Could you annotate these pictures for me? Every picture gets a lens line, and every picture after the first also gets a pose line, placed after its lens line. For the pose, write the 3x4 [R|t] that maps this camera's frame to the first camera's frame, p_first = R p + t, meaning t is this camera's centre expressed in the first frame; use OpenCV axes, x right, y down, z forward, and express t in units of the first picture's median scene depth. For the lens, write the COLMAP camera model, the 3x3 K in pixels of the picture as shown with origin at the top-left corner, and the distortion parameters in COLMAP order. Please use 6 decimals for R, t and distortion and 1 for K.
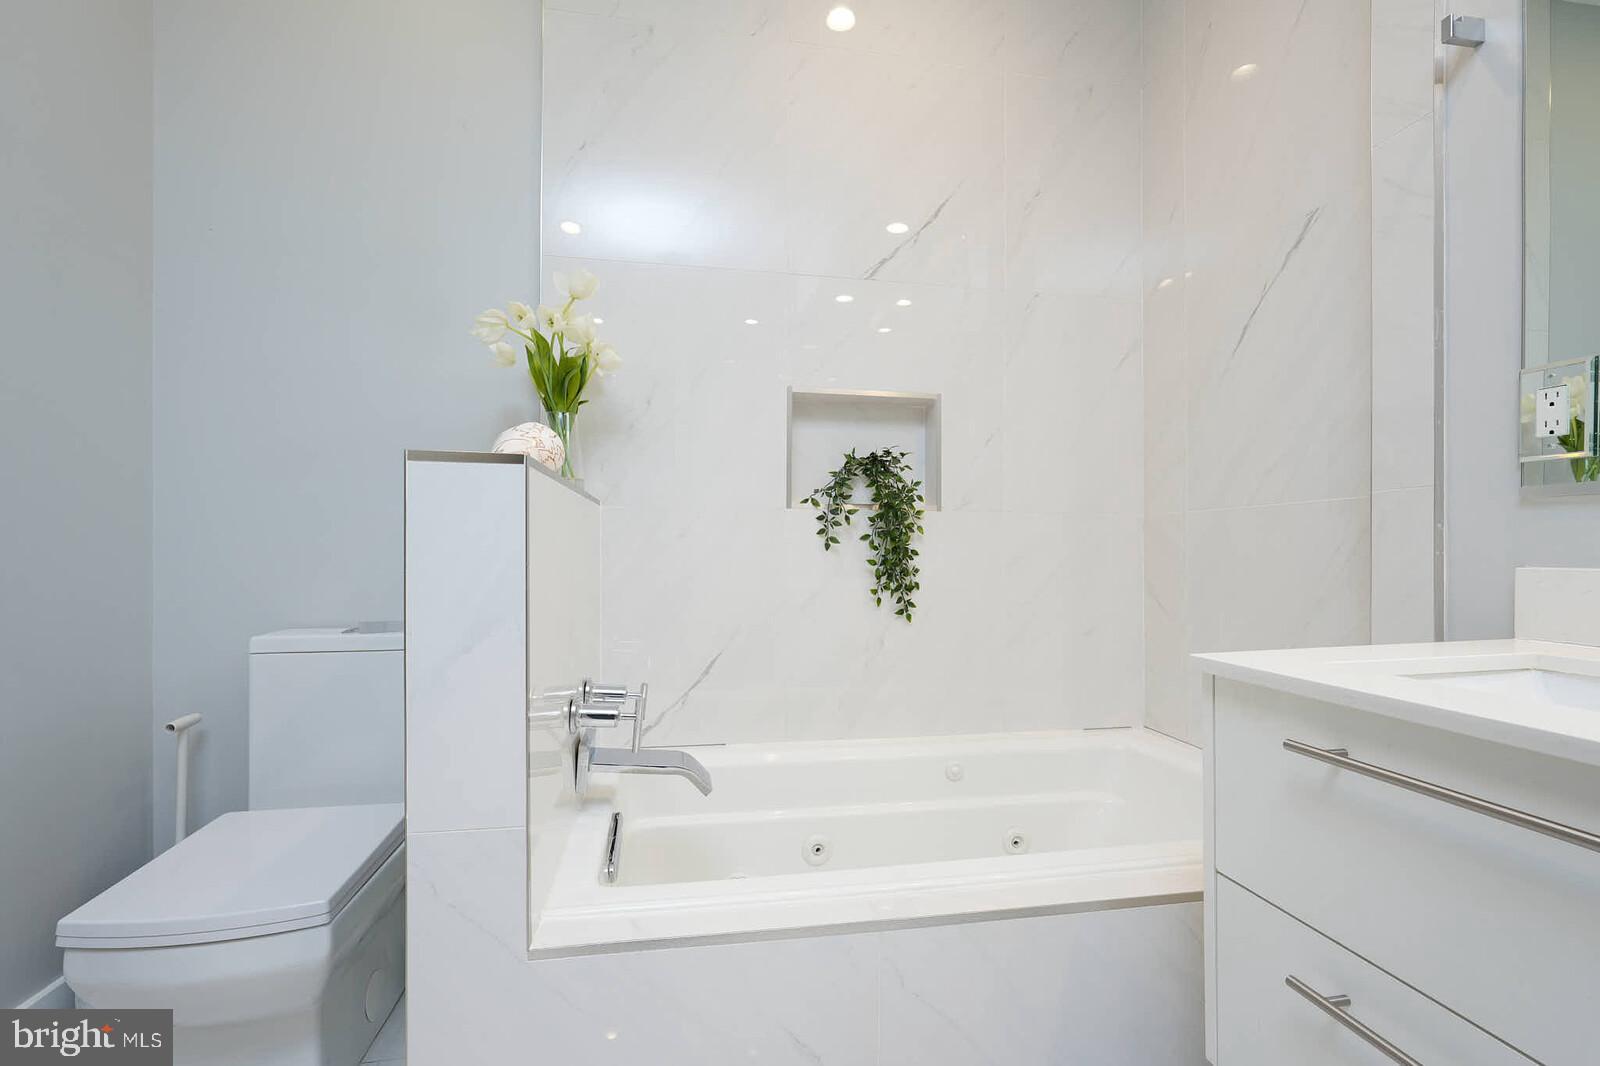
lens RADIAL K [[720.1, 0, 807.7], [0, 720.1, 543.2], [0, 0, 1]] dist [-0.017247, 0.008209]
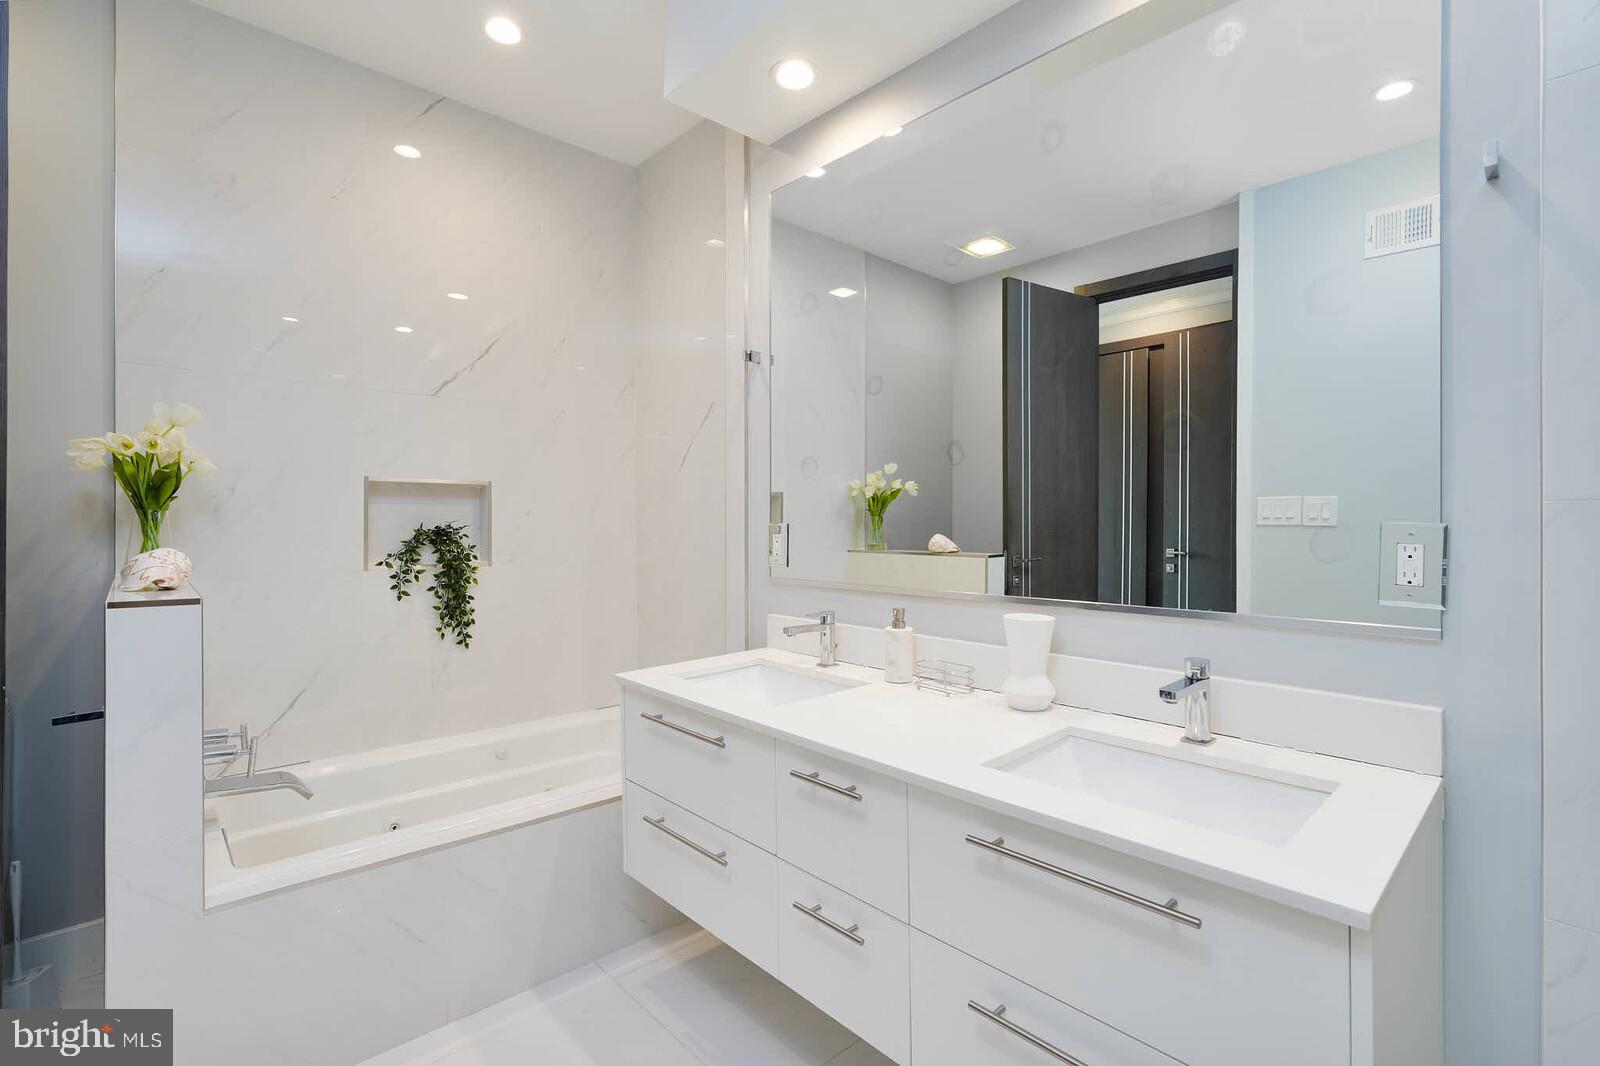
lens RADIAL K [[720.1, 0, 788.3], [0, 720.1, 521.6], [0, 0, 1]] dist [-0.017247, 0.008209]
pose [[0.851144, -0.003764, 0.524918, -0.055194], [0.000466, 0.999979, 0.006415, -0.143236], [-0.524932, -0.005215, 0.851128, -0.487722]]
